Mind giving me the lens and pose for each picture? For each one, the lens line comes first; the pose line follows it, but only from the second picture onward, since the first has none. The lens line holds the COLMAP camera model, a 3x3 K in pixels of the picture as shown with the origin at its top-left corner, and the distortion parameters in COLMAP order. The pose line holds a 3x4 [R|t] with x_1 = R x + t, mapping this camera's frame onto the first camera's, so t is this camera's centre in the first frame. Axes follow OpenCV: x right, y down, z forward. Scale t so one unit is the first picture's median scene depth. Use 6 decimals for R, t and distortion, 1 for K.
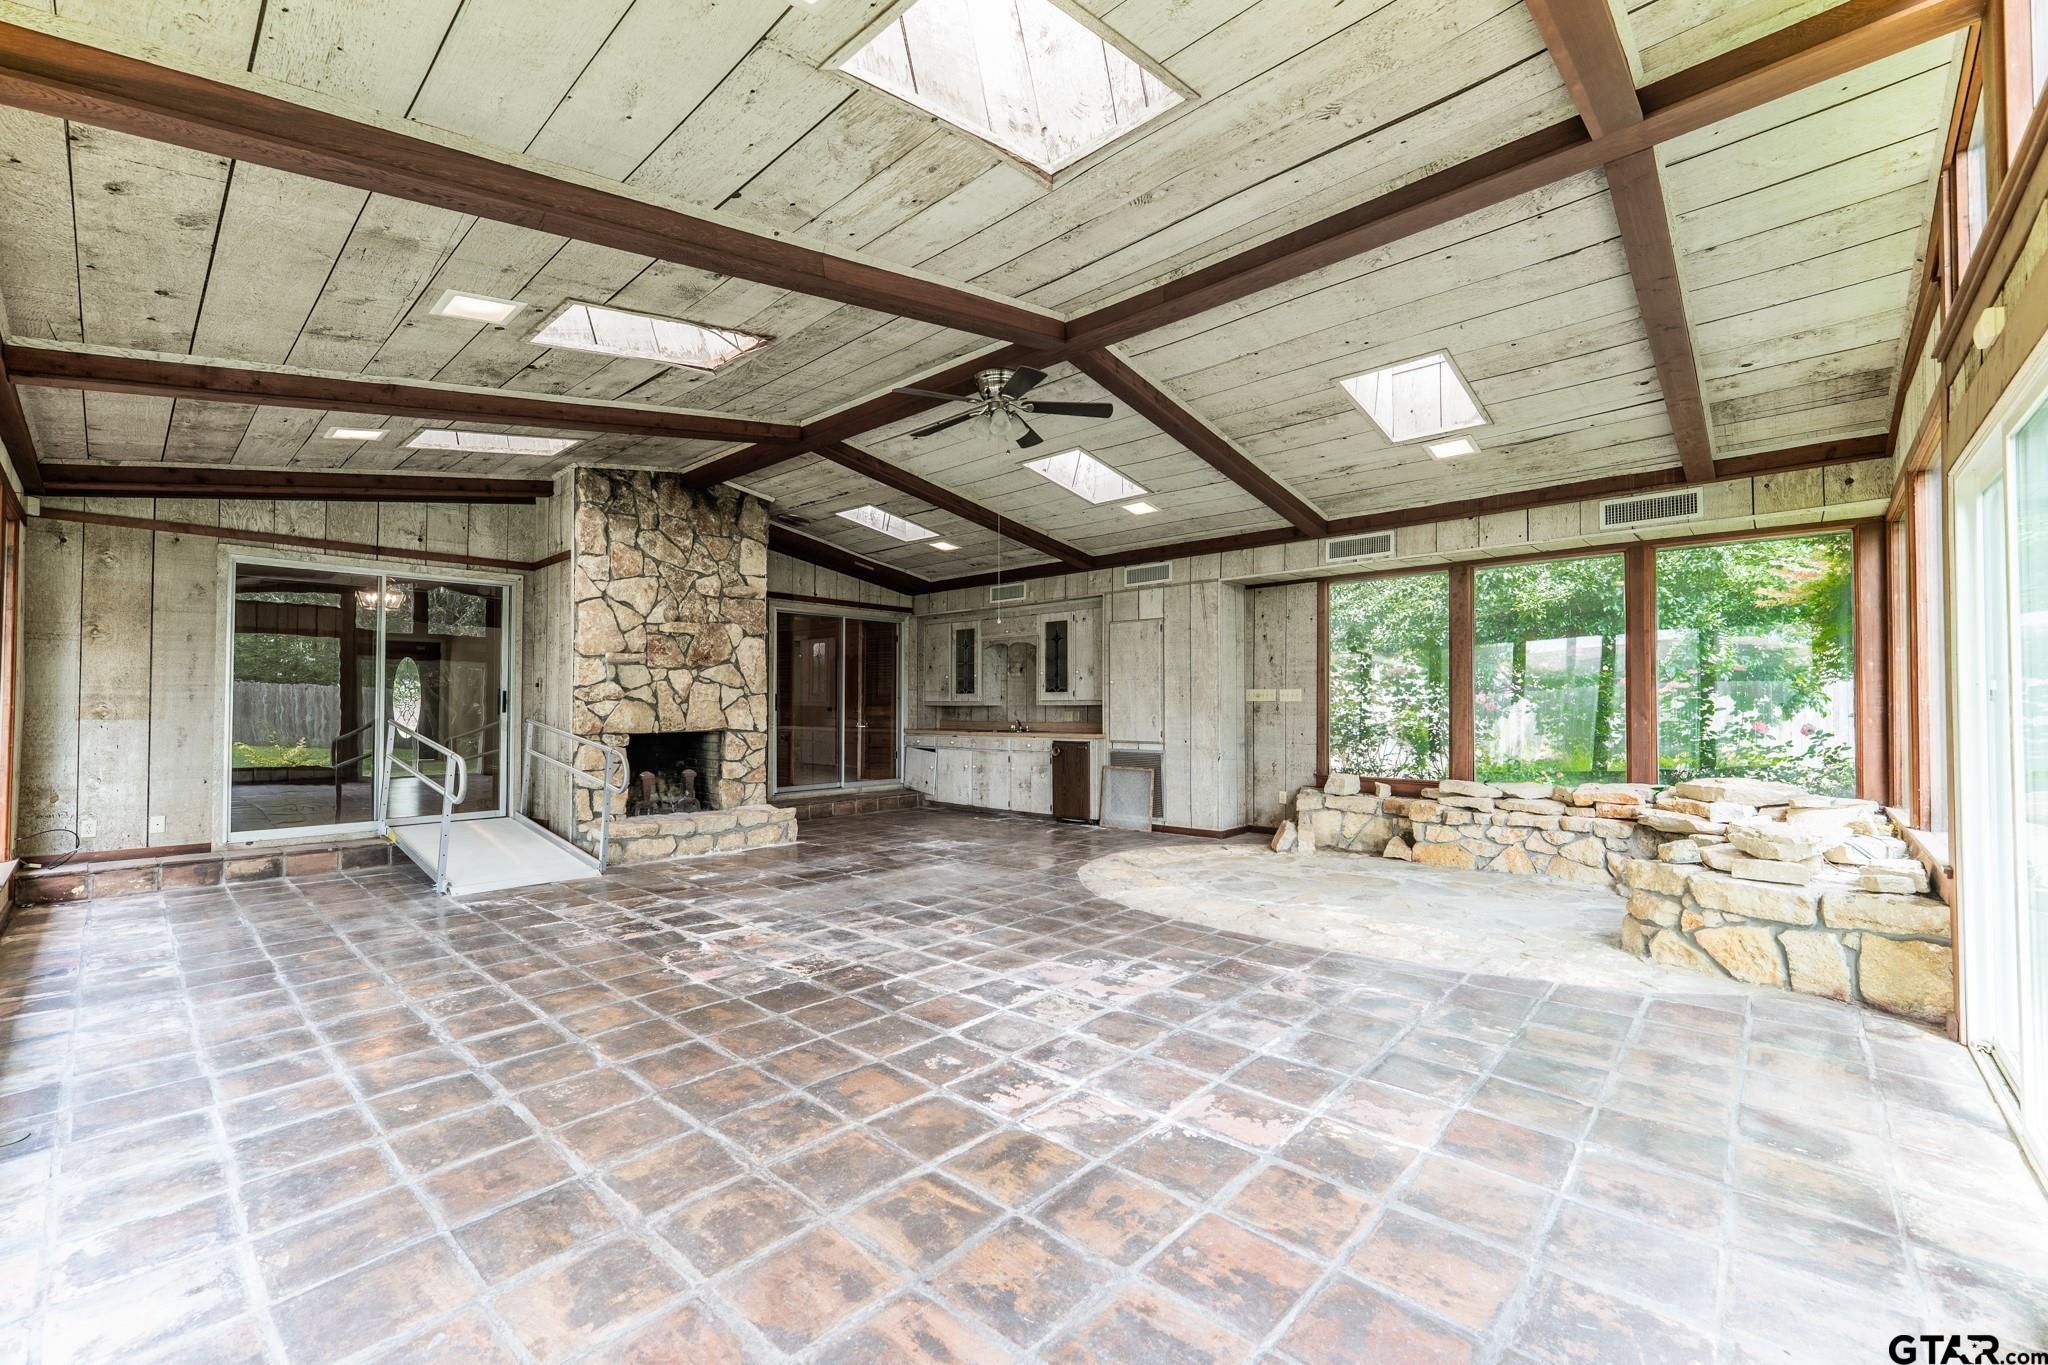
lens RADIAL K [[838.7, 0, 1030.0], [0, 838.7, 693.4], [0, 0, 1]] dist [-0.003168, 0.000752]
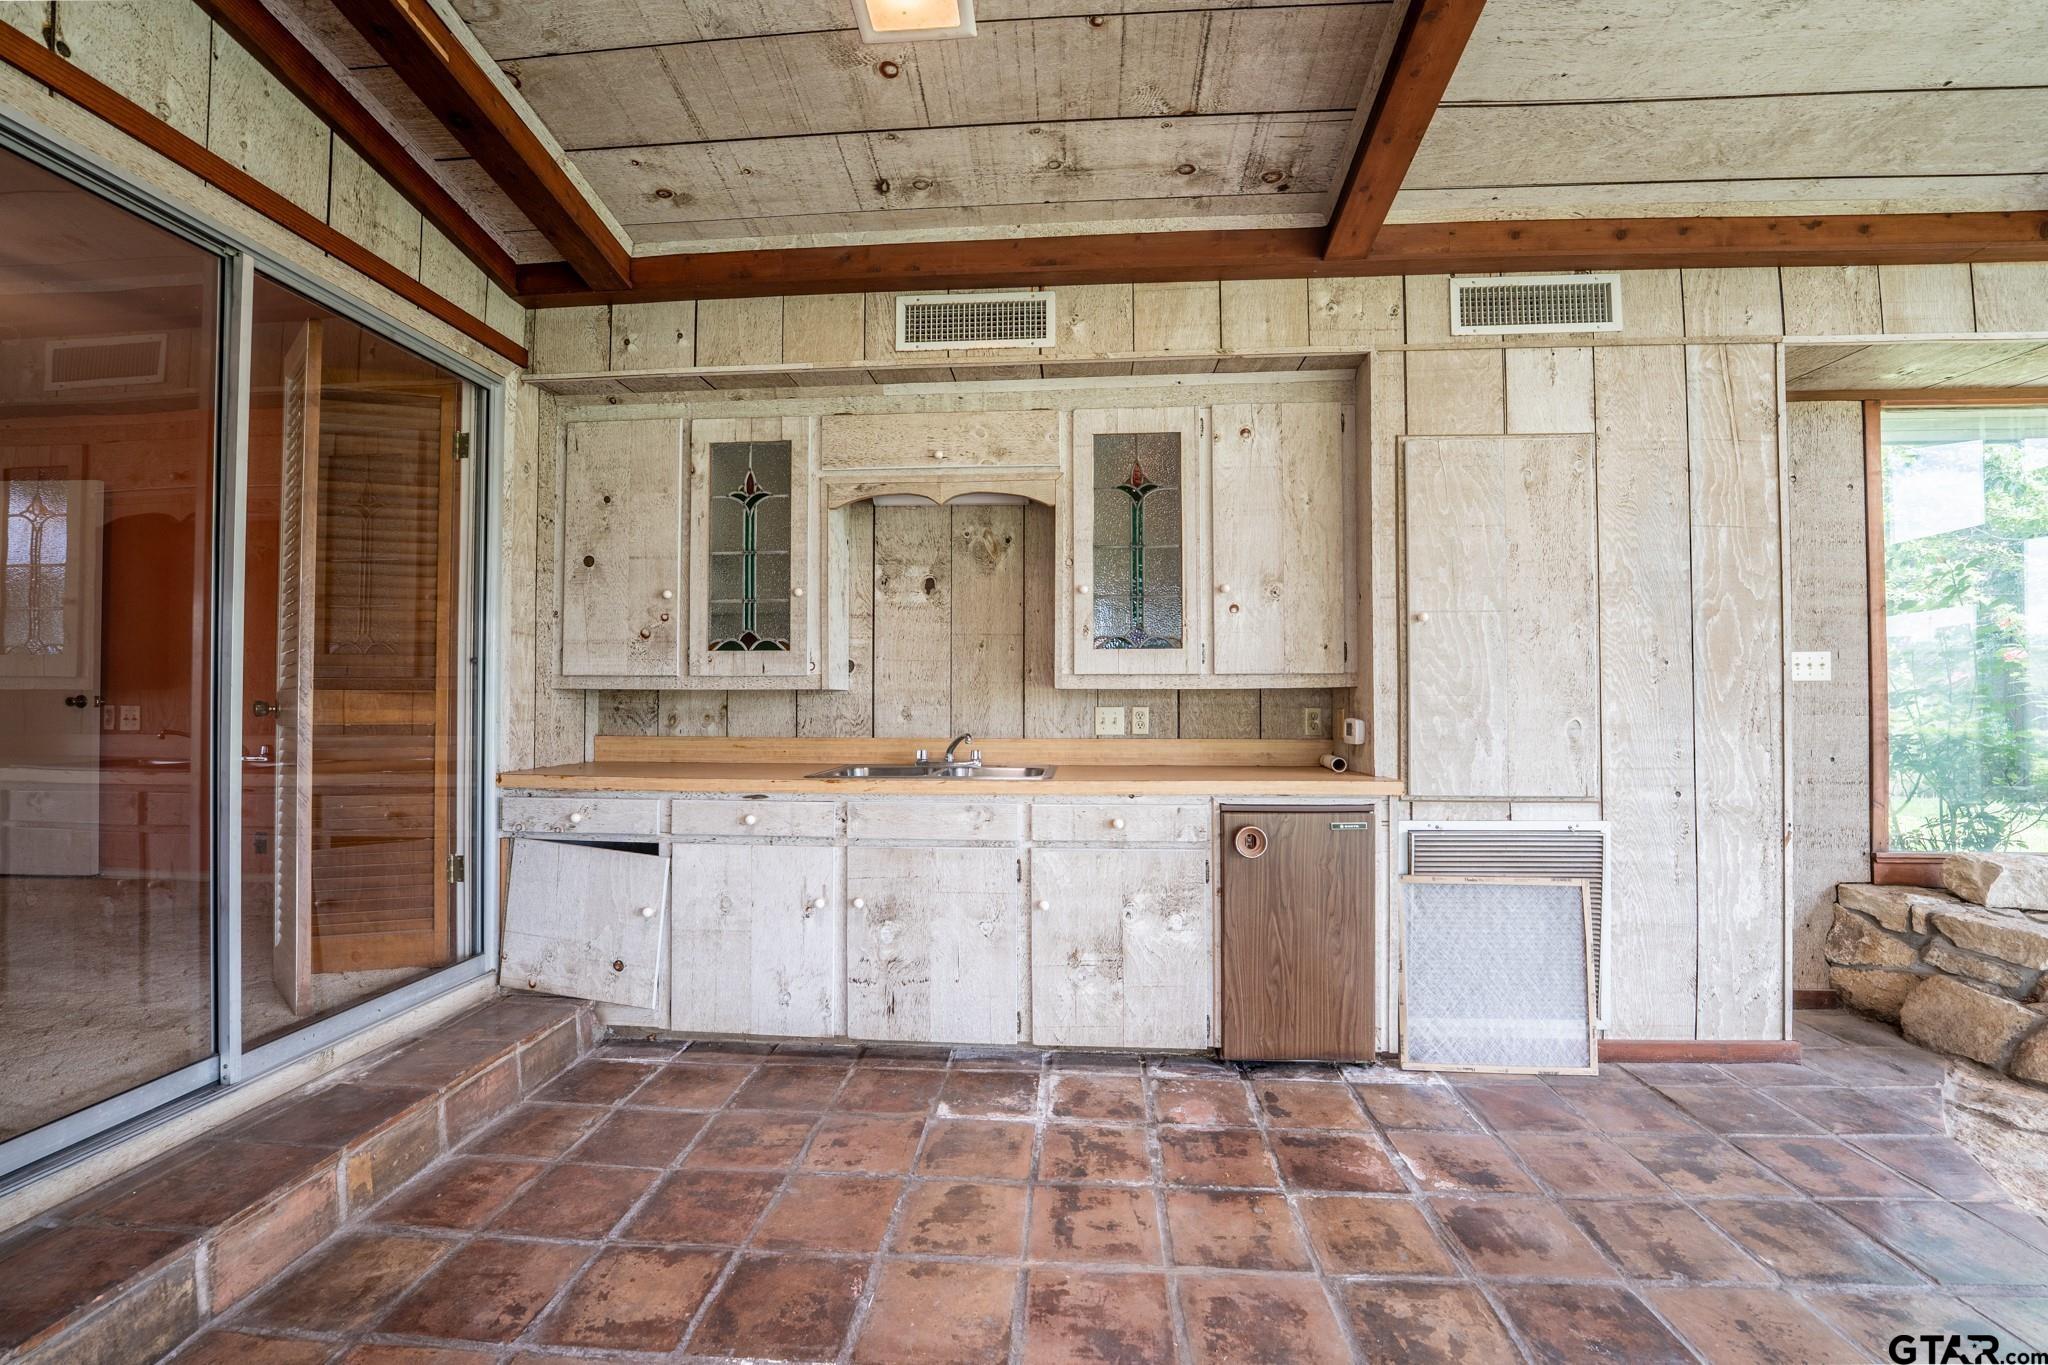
lens RADIAL K [[838.7, 0, 1011.6], [0, 838.7, 675.7], [0, 0, 1]] dist [-0.003168, 0.000752]
pose [[0.790548, 0.010075, 0.612317, -0.203398], [-0.011121, 0.999936, -0.002095, 0.010058], [-0.612299, -0.005154, 0.790609, 0.743911]]
